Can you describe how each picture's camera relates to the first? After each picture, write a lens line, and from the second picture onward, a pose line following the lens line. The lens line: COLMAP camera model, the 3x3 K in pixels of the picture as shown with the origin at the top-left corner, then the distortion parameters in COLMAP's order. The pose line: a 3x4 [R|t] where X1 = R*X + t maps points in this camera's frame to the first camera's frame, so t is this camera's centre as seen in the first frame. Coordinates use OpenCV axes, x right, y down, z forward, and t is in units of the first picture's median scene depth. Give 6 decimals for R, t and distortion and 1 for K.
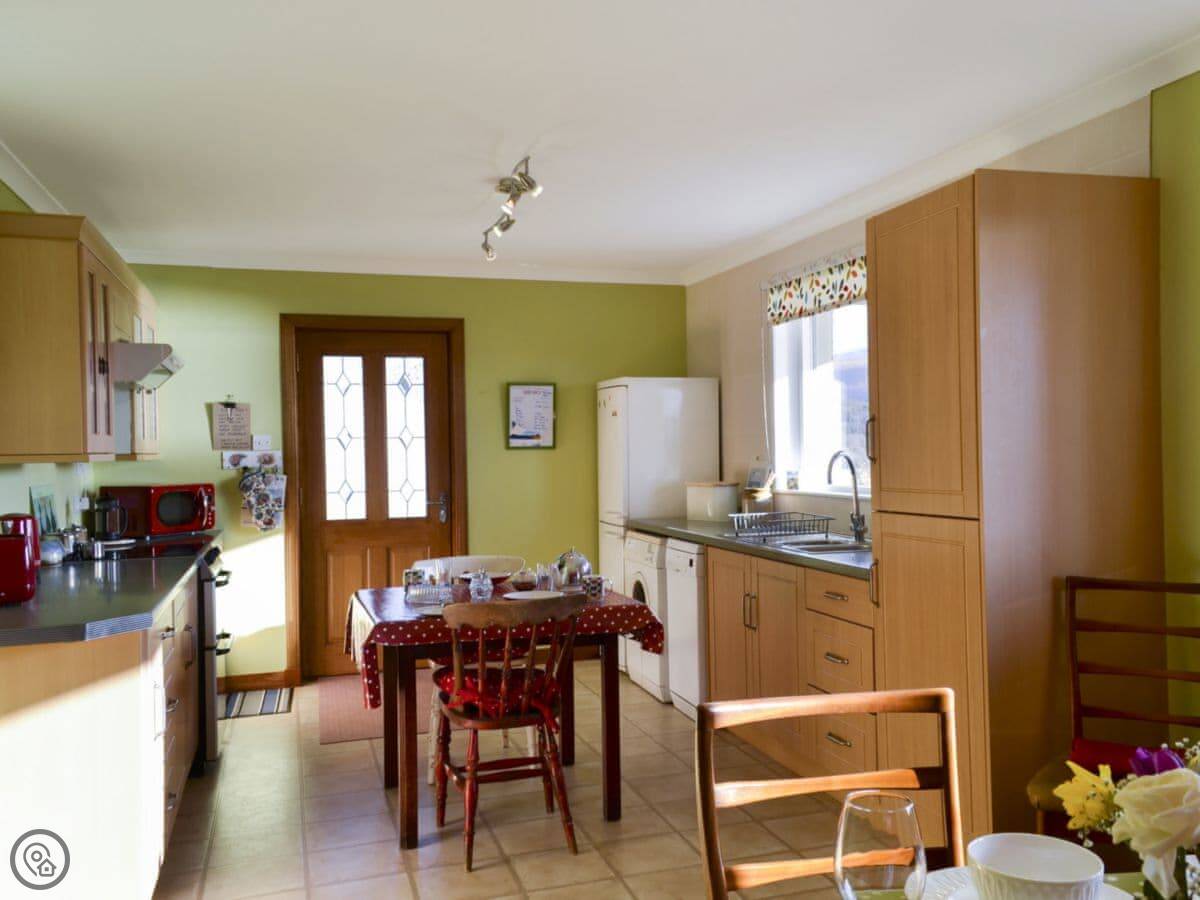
lens RADIAL K [[1066.0, 0, 617.3], [0, 1066.0, 467.2], [0, 0, 1]] dist [0.052085, -0.003890]
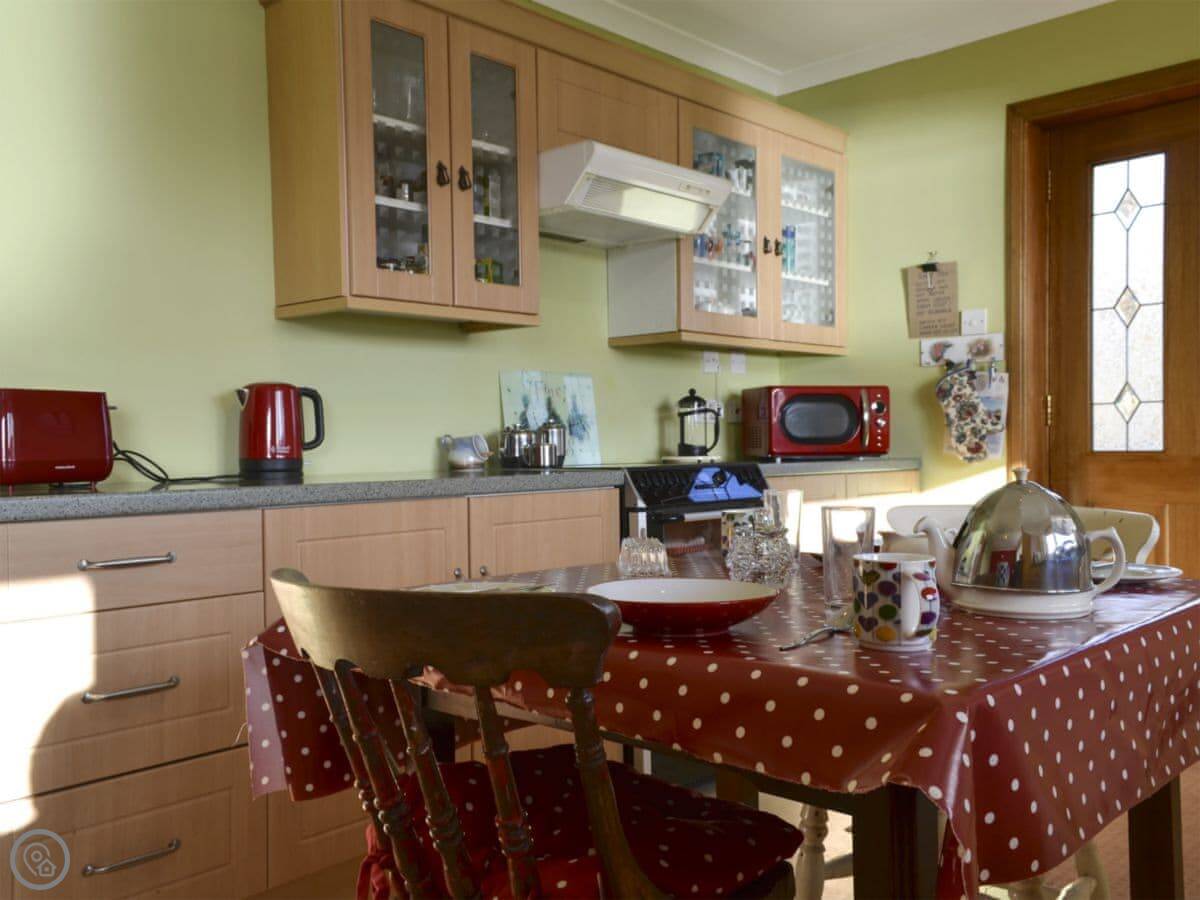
lens RADIAL K [[1066.0, 0, 617.3], [0, 1066.0, 467.2], [0, 0, 1]] dist [0.052085, -0.003890]
pose [[0.488604, 0.035139, -0.871798, 0.119285], [-0.013944, 0.999376, 0.032466, 0.044990], [0.872394, -0.003706, 0.488789, 0.511378]]
